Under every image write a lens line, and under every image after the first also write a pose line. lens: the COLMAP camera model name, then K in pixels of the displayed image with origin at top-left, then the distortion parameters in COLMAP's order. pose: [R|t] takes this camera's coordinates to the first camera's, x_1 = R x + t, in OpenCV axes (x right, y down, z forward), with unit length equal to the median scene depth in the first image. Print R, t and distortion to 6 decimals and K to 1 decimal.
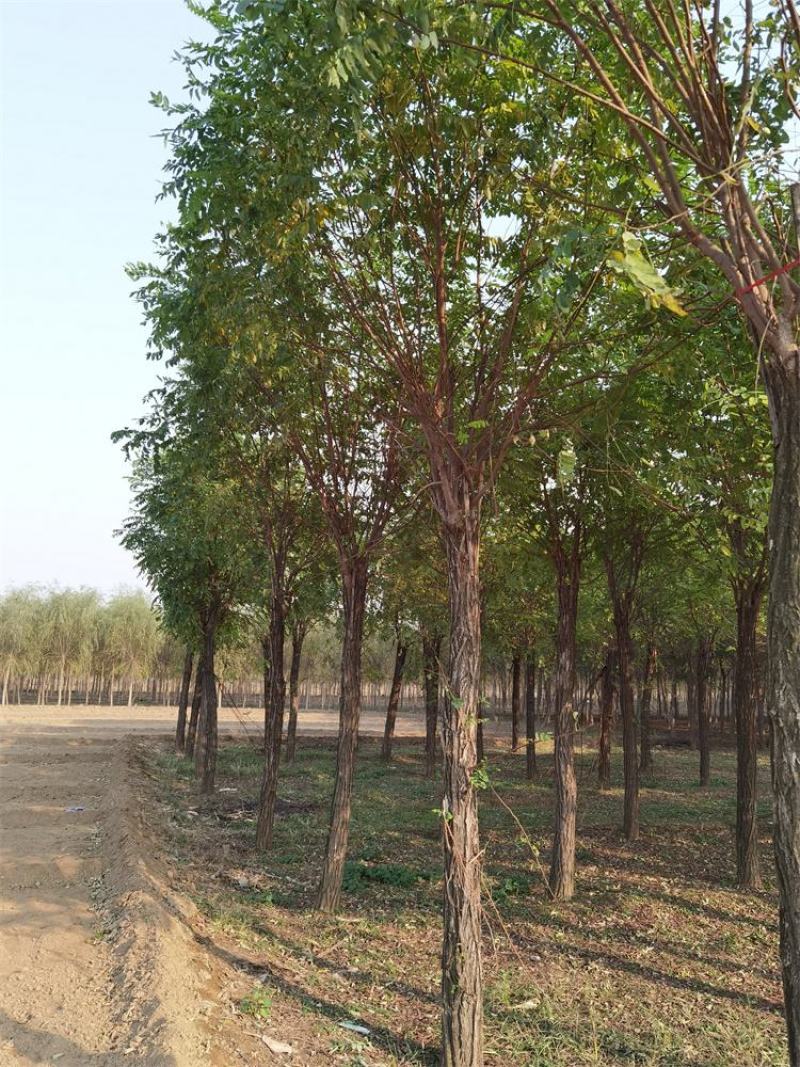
lens RADIAL K [[837.8, 0, 398.7], [0, 837.8, 527.2], [0, 0, 1]] dist [0.035465, -0.044854]
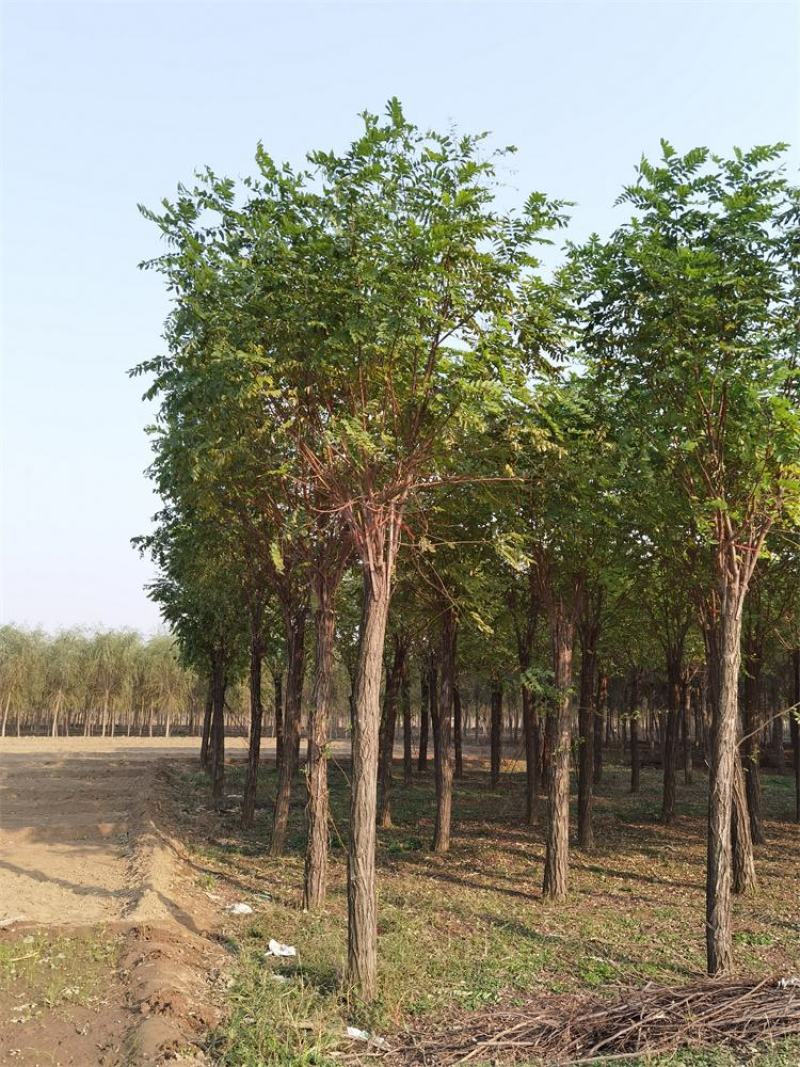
lens RADIAL K [[837.8, 0, 392.0], [0, 837.8, 532.2], [0, 0, 1]] dist [0.035465, -0.044854]
pose [[0.998406, -0.021146, -0.052327, 0.081366], [0.019437, 0.999268, -0.032956, -0.025741], [0.052985, 0.031886, 0.998086, -0.191362]]
